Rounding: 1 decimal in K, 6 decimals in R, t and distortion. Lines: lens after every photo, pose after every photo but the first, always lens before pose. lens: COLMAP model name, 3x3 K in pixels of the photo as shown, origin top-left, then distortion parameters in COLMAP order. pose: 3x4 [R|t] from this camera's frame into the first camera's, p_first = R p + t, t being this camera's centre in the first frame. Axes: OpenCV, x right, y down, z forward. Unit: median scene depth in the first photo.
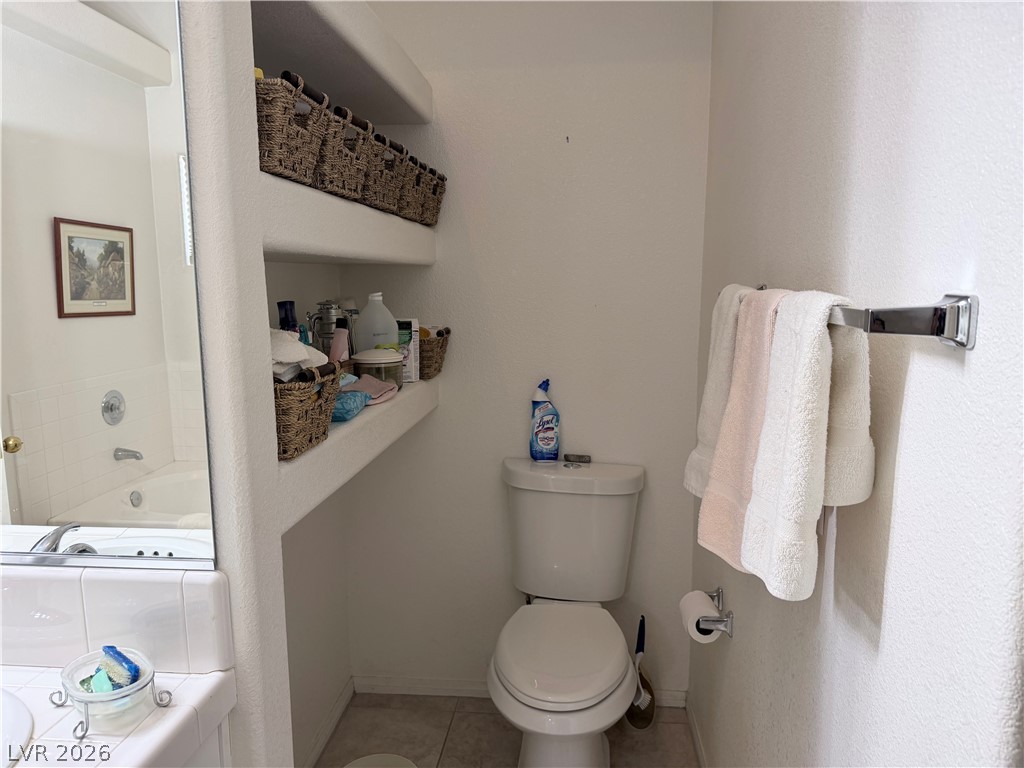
lens RADIAL K [[713.2, 0, 512.0], [0, 713.2, 386.7], [0, 0, 1]] dist [0.055519, -0.076479]
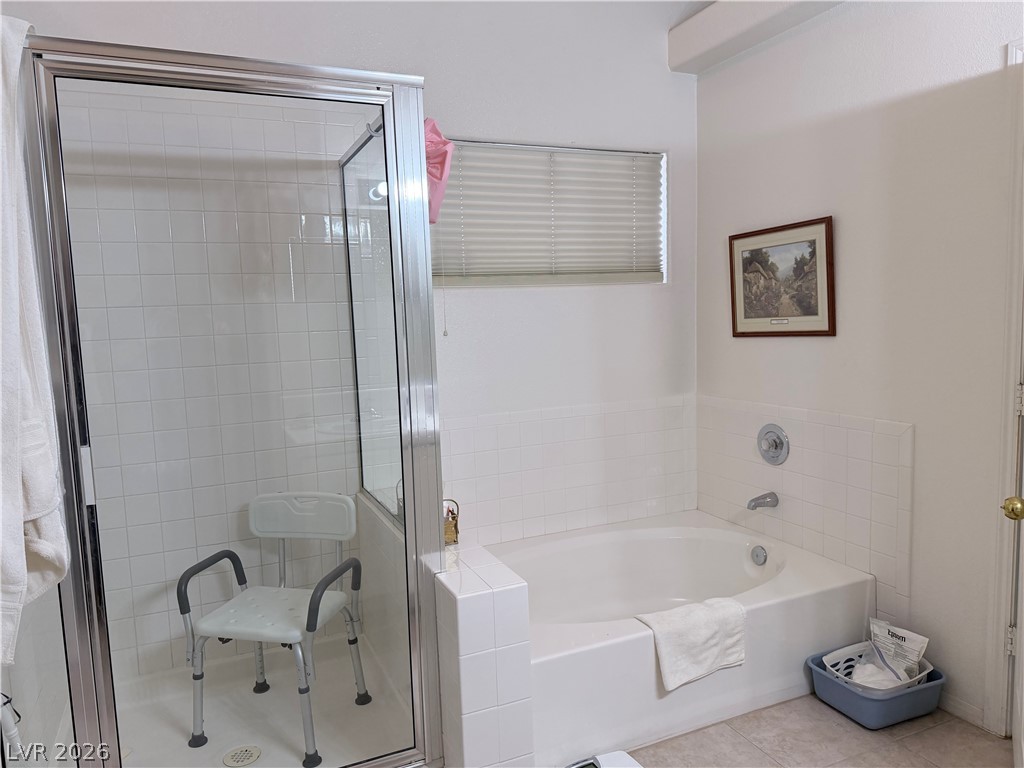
lens RADIAL K [[713.2, 0, 513.0], [0, 713.2, 386.0], [0, 0, 1]] dist [0.055519, -0.076479]
pose [[-0.874910, 0.084992, -0.476769, 0.111674], [-0.011636, 0.980506, 0.196145, -0.203191], [0.484146, 0.177157, -0.856865, 1.587466]]
